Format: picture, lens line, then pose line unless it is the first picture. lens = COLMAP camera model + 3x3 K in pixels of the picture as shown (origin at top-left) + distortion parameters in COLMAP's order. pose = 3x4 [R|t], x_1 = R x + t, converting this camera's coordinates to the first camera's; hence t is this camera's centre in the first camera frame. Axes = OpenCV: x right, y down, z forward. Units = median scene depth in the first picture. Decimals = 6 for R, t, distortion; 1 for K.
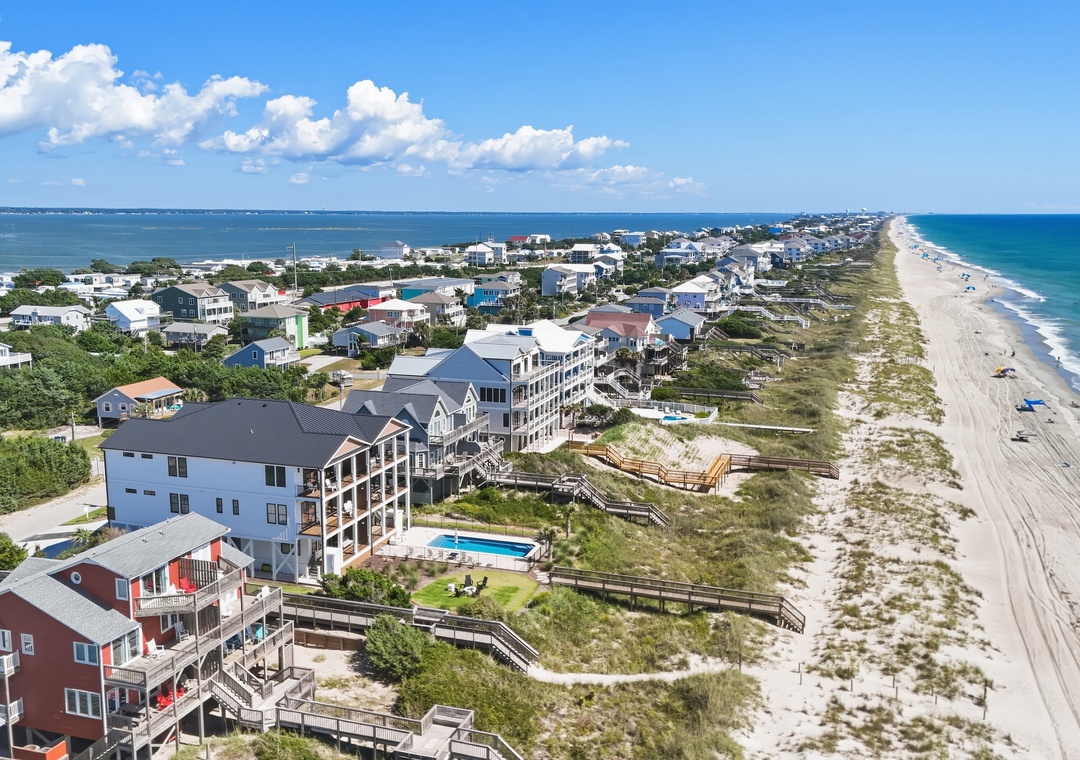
lens RADIAL K [[1012.9, 0, 540.0], [0, 1012.9, 380.0], [0, 0, 1]] dist [0.004747, 0.007540]
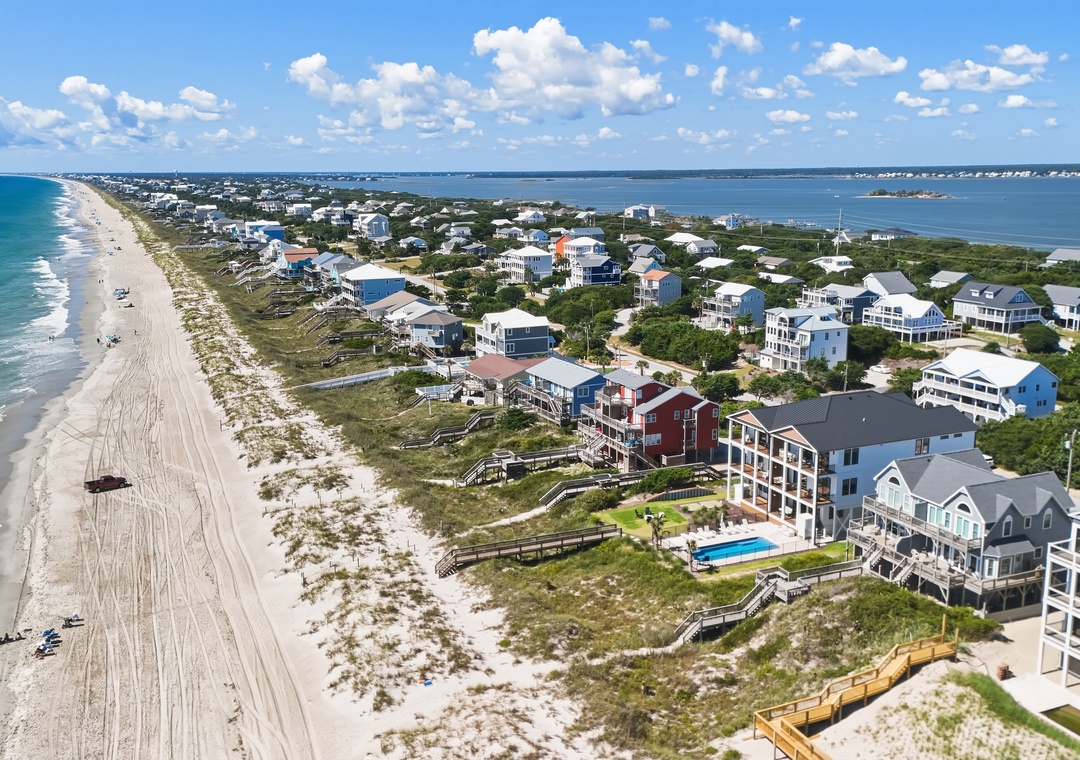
lens RADIAL K [[1012.9, 0, 540.0], [0, 1012.9, 380.0], [0, 0, 1]] dist [0.004747, 0.007540]
pose [[-0.752847, 0.135754, -0.644044, 0.931290], [-0.099431, 0.943813, 0.315168, -0.402567], [0.650642, 0.301311, -0.697048, 1.847198]]
